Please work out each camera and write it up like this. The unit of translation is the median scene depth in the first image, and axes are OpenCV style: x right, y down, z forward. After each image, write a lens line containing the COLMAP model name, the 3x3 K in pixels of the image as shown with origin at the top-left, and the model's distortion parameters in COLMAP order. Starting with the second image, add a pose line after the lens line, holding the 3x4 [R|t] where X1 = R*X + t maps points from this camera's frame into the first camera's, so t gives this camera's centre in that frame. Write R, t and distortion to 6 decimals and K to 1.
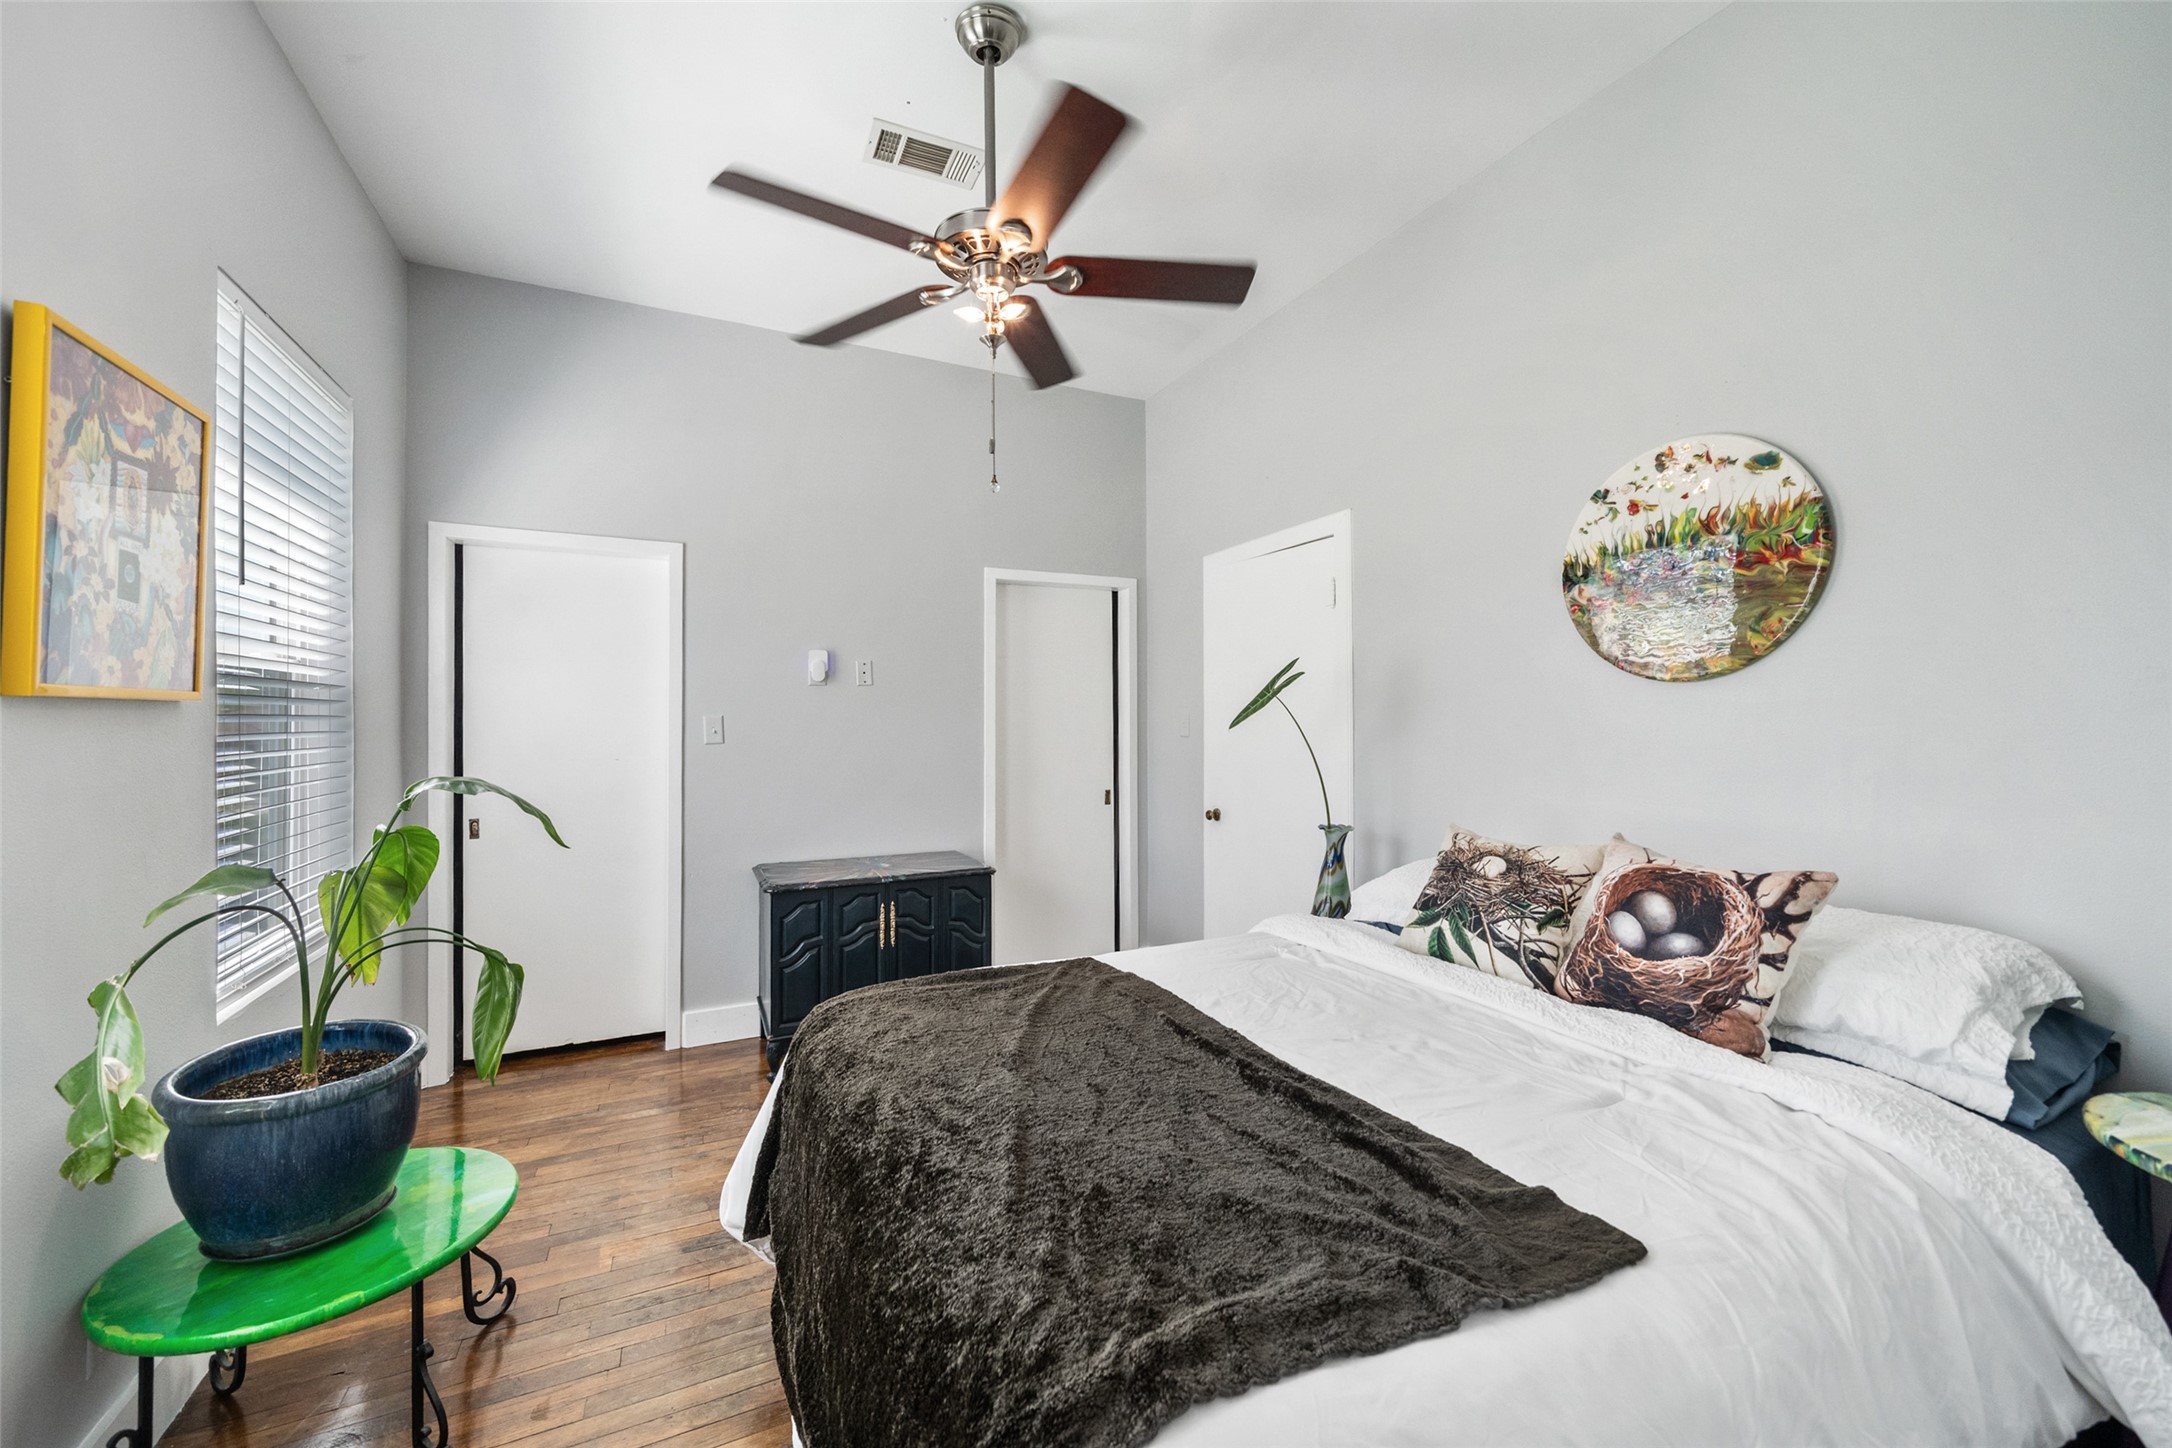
lens RADIAL K [[779.0, 0, 1090.0], [0, 779.0, 716.5], [0, 0, 1]] dist [-0.005960, -0.000376]
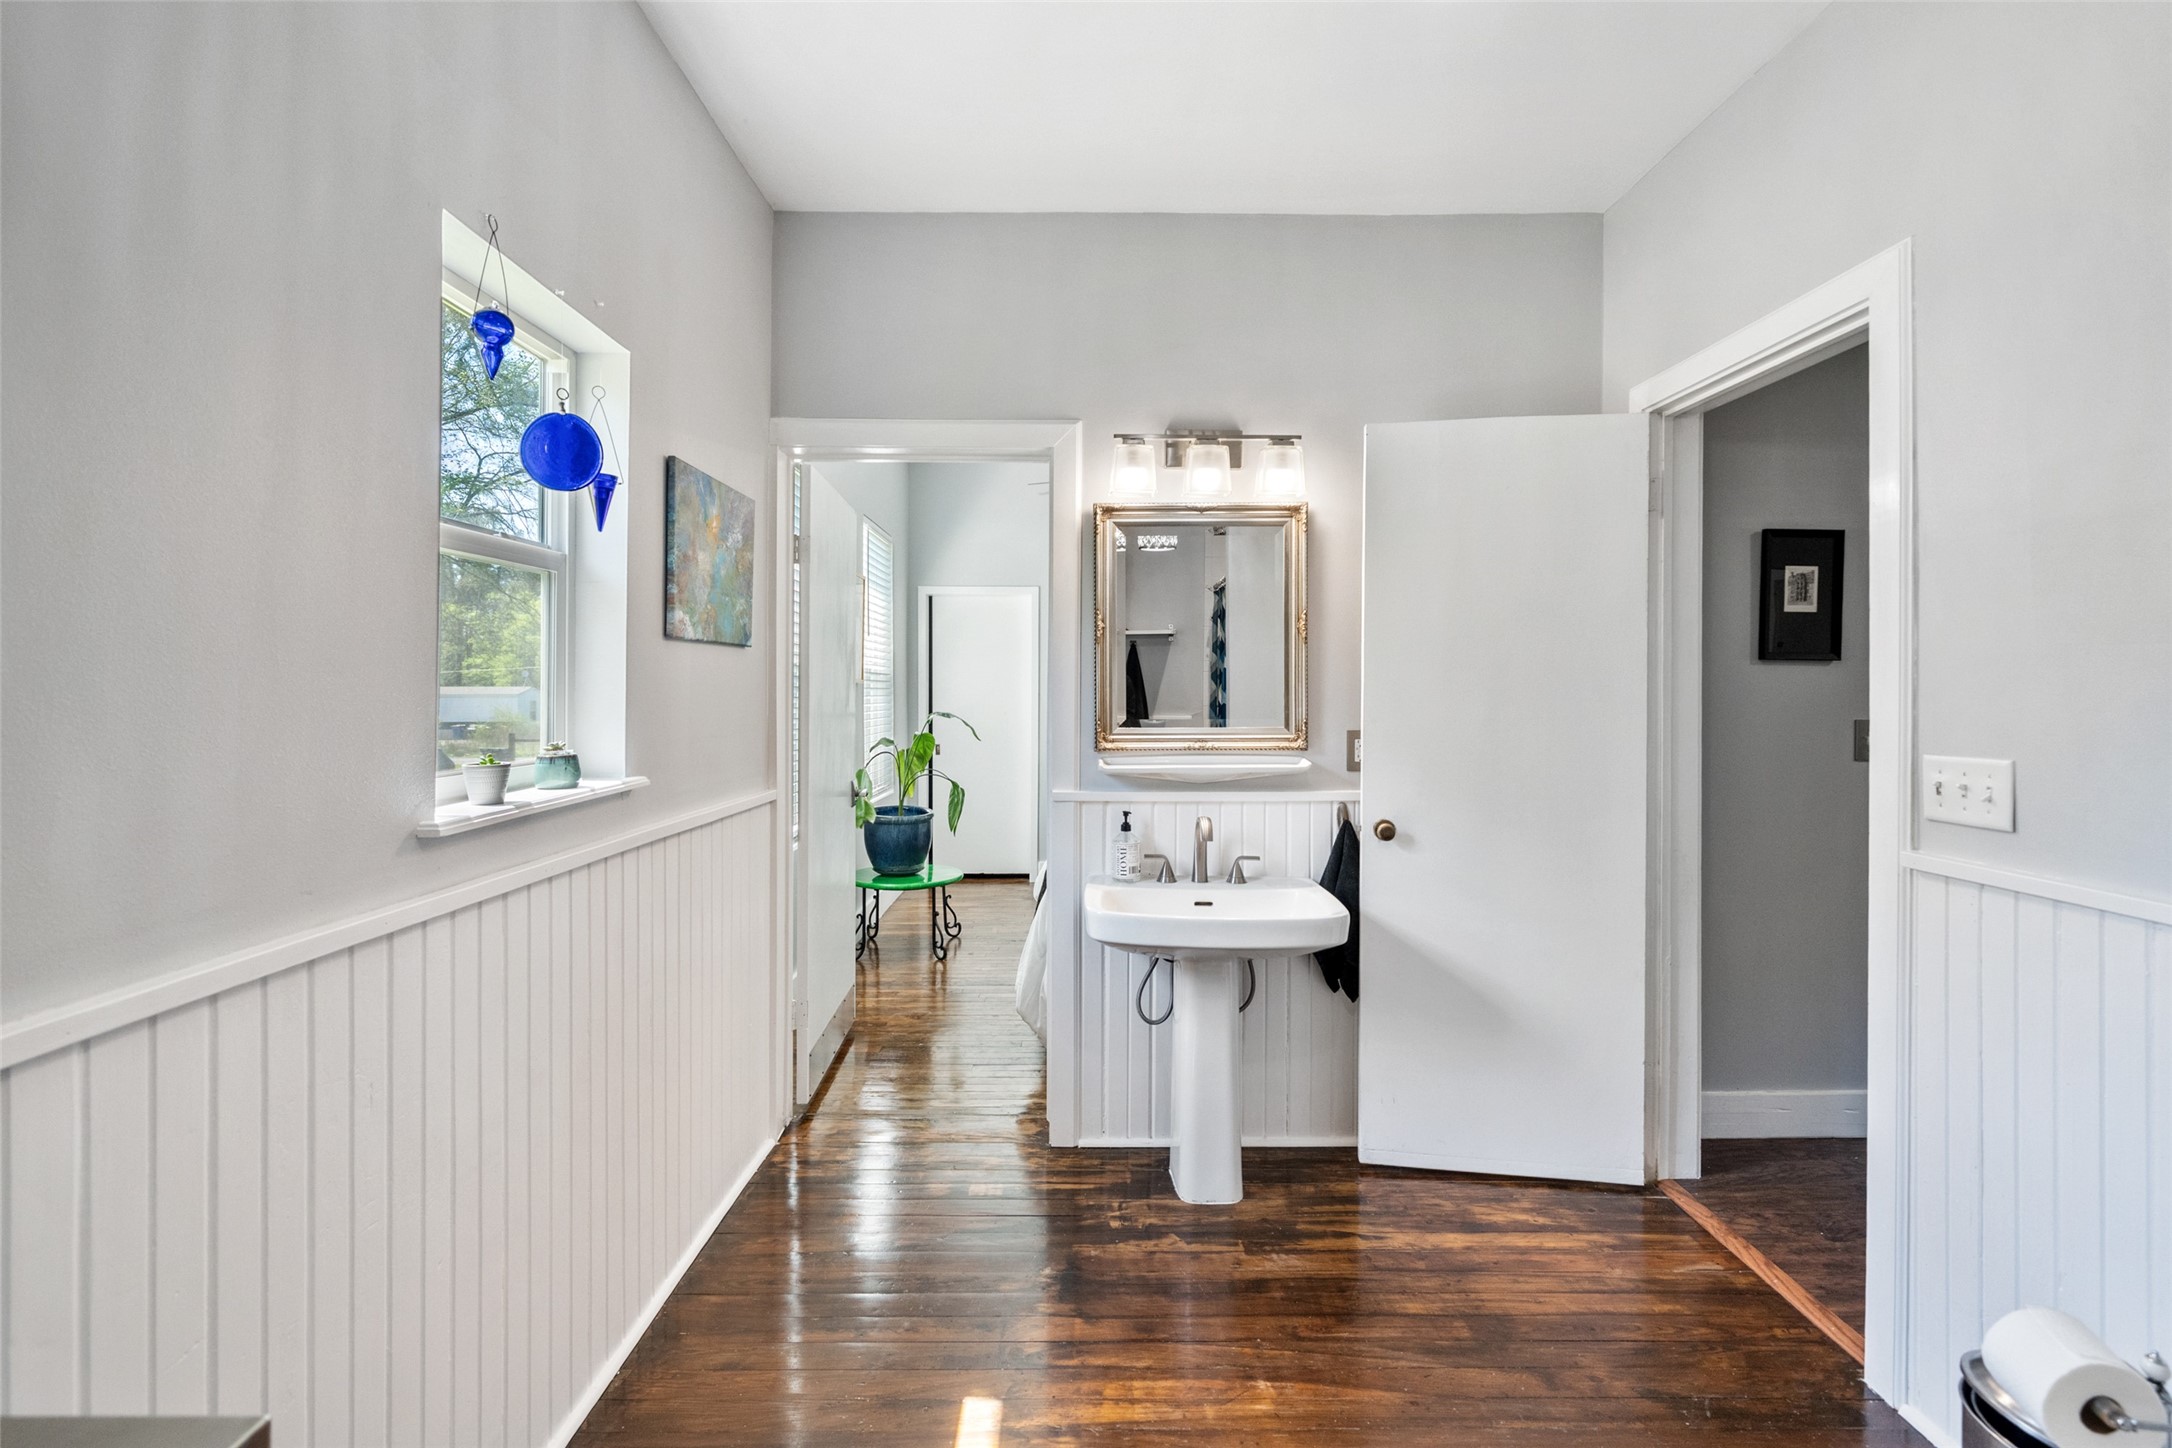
lens RADIAL K [[942.6, 0, 1084.7], [0, 942.6, 707.5], [0, 0, 1]] dist [0.021717, -0.000069]
pose [[0.884948, 0.003512, -0.465677, 1.037289], [-0.000093, 0.999973, 0.007366, 0.045471], [0.465690, -0.006476, 0.884924, -1.526656]]
